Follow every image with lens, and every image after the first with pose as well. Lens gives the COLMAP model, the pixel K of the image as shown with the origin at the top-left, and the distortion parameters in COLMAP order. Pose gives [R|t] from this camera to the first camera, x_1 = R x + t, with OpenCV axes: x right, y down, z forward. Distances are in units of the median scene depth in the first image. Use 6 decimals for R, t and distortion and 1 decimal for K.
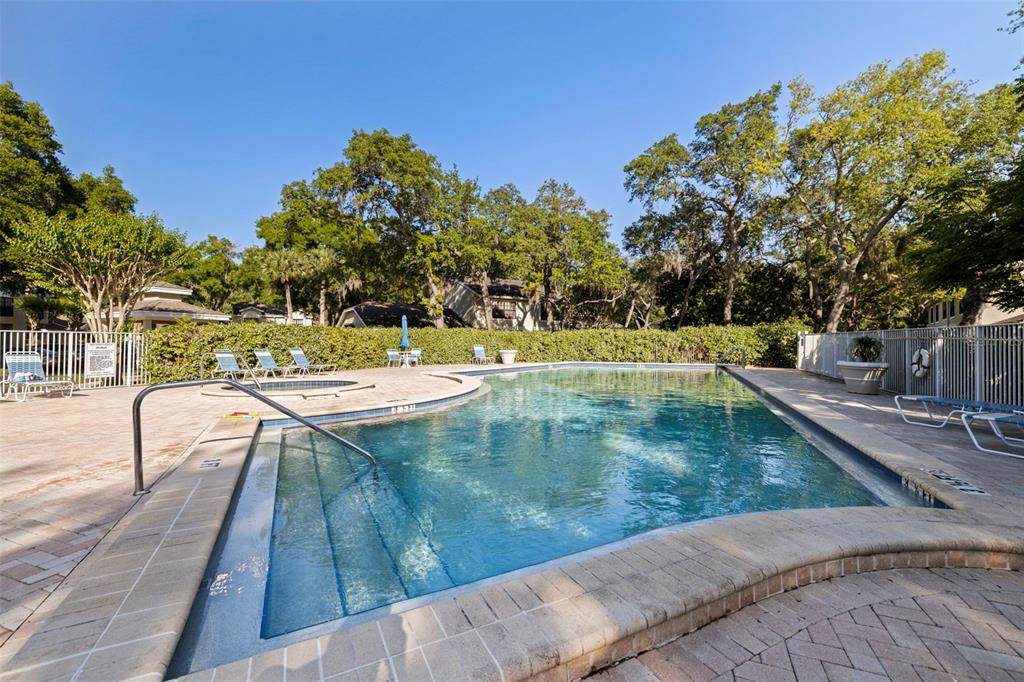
lens RADIAL K [[435.2, 0, 513.5], [0, 435.2, 339.6], [0, 0, 1]] dist [0.000147, 0.000097]
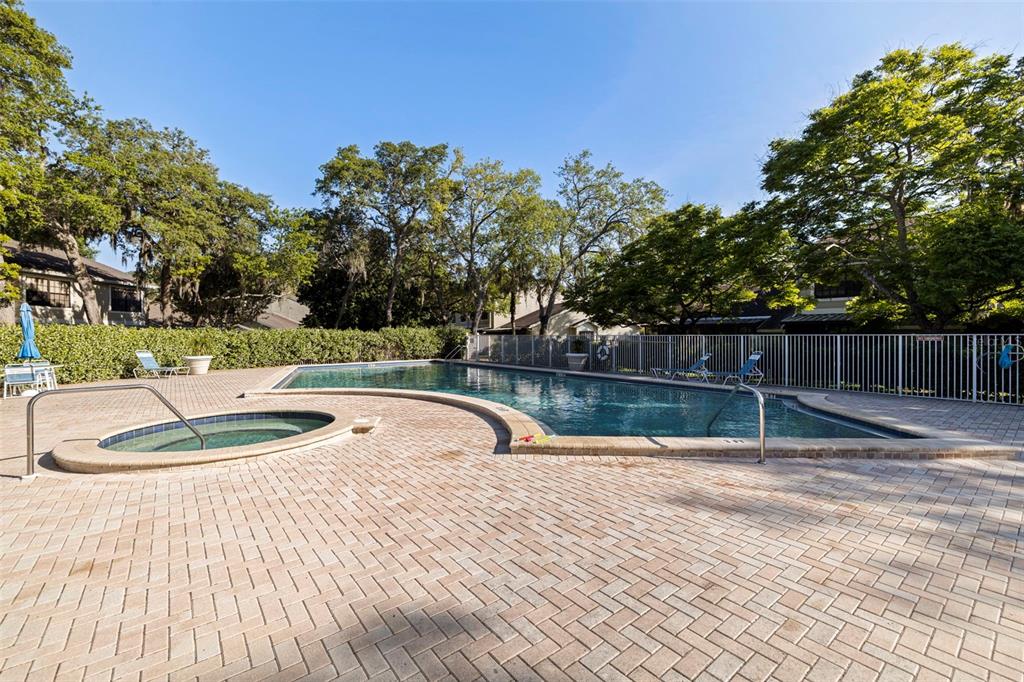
lens RADIAL K [[435.2, 0, 513.5], [0, 435.2, 339.6], [0, 0, 1]] dist [0.000147, 0.000097]
pose [[0.494870, -0.013457, 0.868863, -0.400096], [0.001164, 0.999889, 0.014824, -0.014654], [-0.868966, -0.006325, 0.494831, 0.159761]]
